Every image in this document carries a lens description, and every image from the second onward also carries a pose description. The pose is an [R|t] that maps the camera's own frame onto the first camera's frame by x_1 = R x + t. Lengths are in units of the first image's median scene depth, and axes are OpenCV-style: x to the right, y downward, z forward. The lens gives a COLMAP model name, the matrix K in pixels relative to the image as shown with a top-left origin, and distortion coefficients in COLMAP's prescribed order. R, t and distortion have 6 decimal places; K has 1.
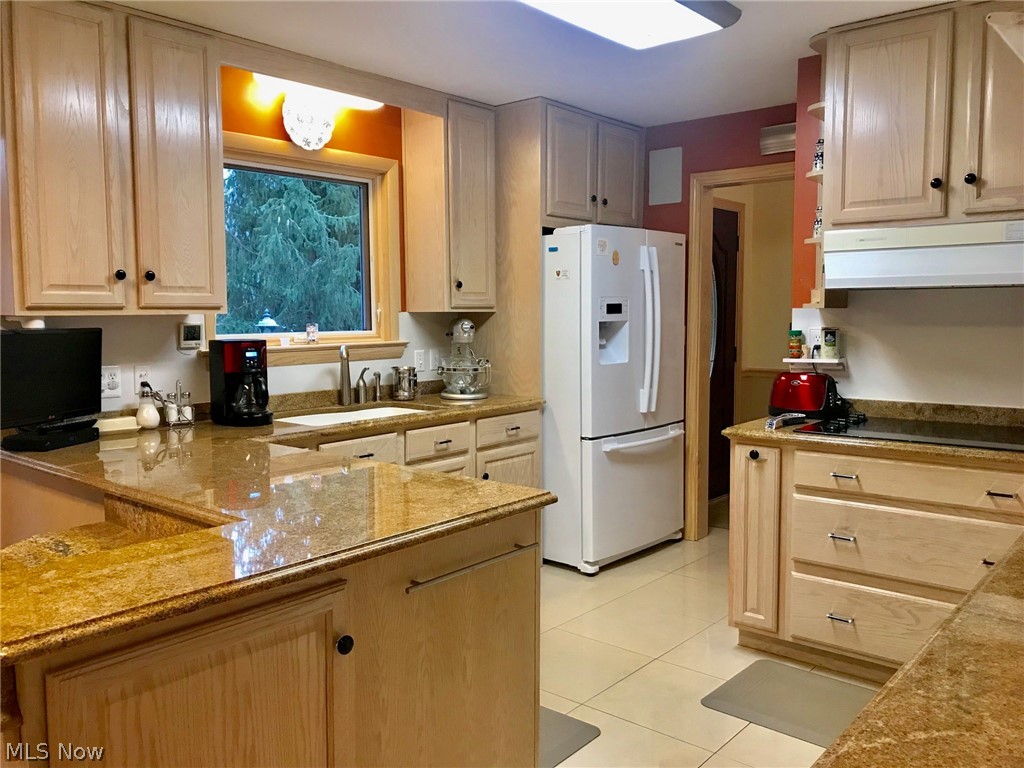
lens RADIAL K [[853.2, 0, 501.0], [0, 853.2, 382.4], [0, 0, 1]] dist [0.111746, -0.173956]
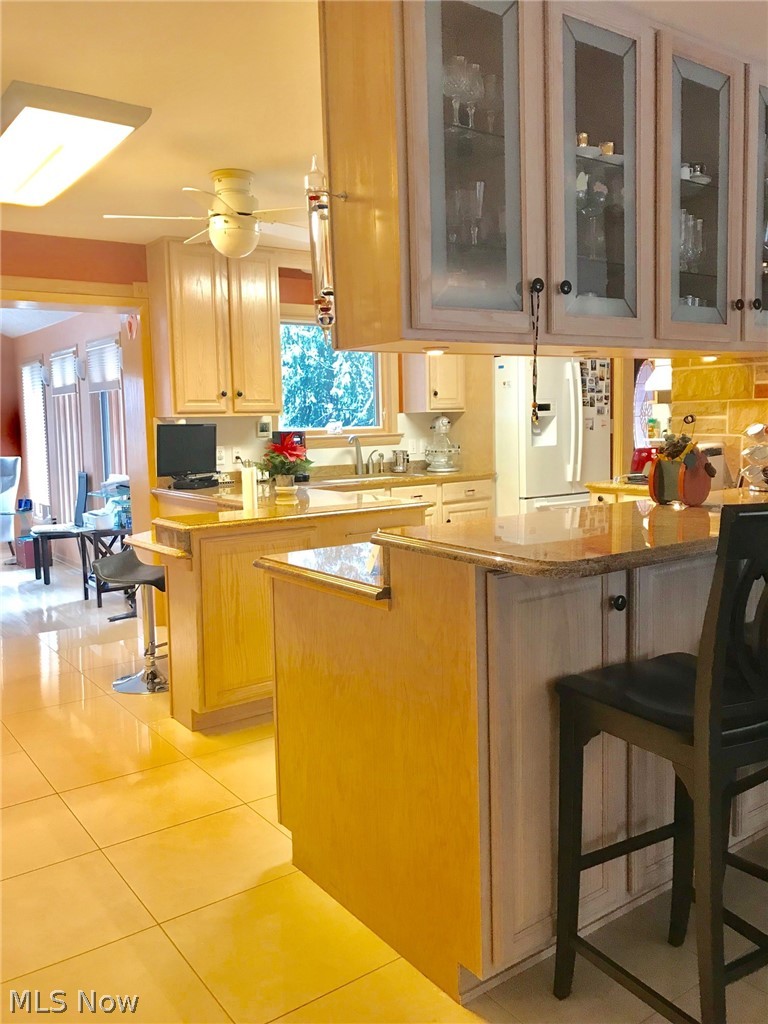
lens RADIAL K [[853.2, 0, 384.0], [0, 853.2, 512.0], [0, 0, 1]] dist [0.111746, -0.173956]
pose [[0.973749, 0.007355, -0.227507, 0.201170], [-0.001195, 0.999629, 0.027202, 0.049946], [0.227623, -0.026216, 0.973396, -0.458851]]
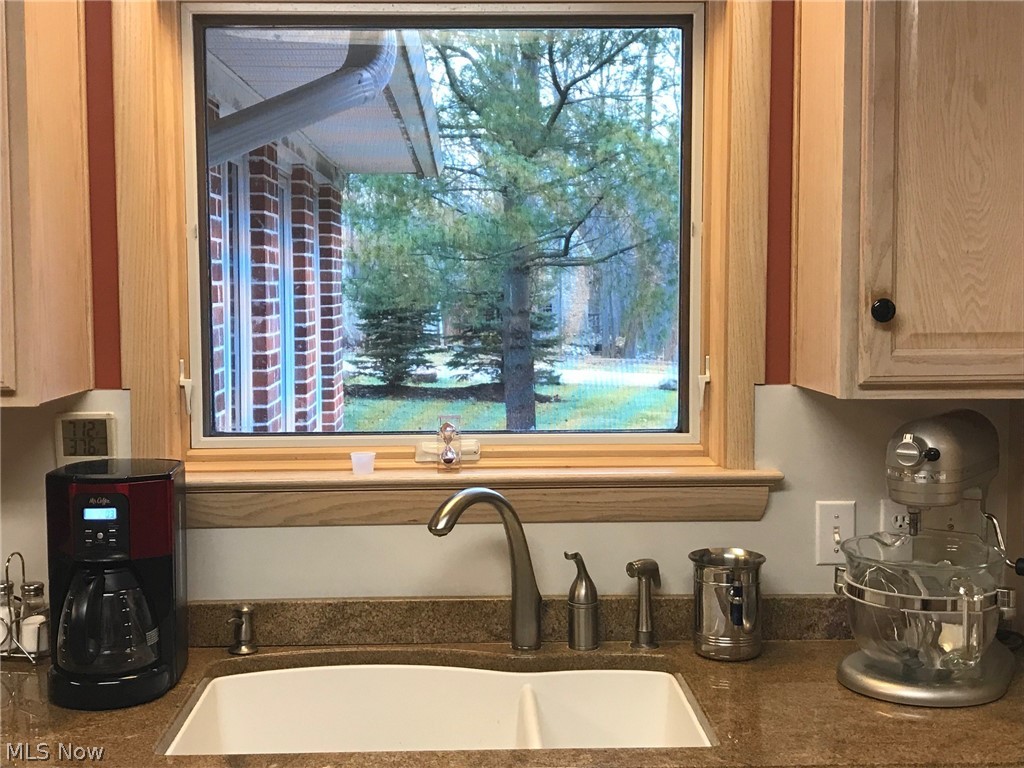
lens RADIAL K [[1318.0, 0, 512.0], [0, 1318.0, 384.0], [0, 0, 1]] dist [0.522644, 0.000853]
pose [[0.676309, 0.053754, -0.734655, 0.213435], [-0.063391, 0.997881, 0.014658, -0.087887], [0.733886, 0.036657, 0.678283, 0.587481]]
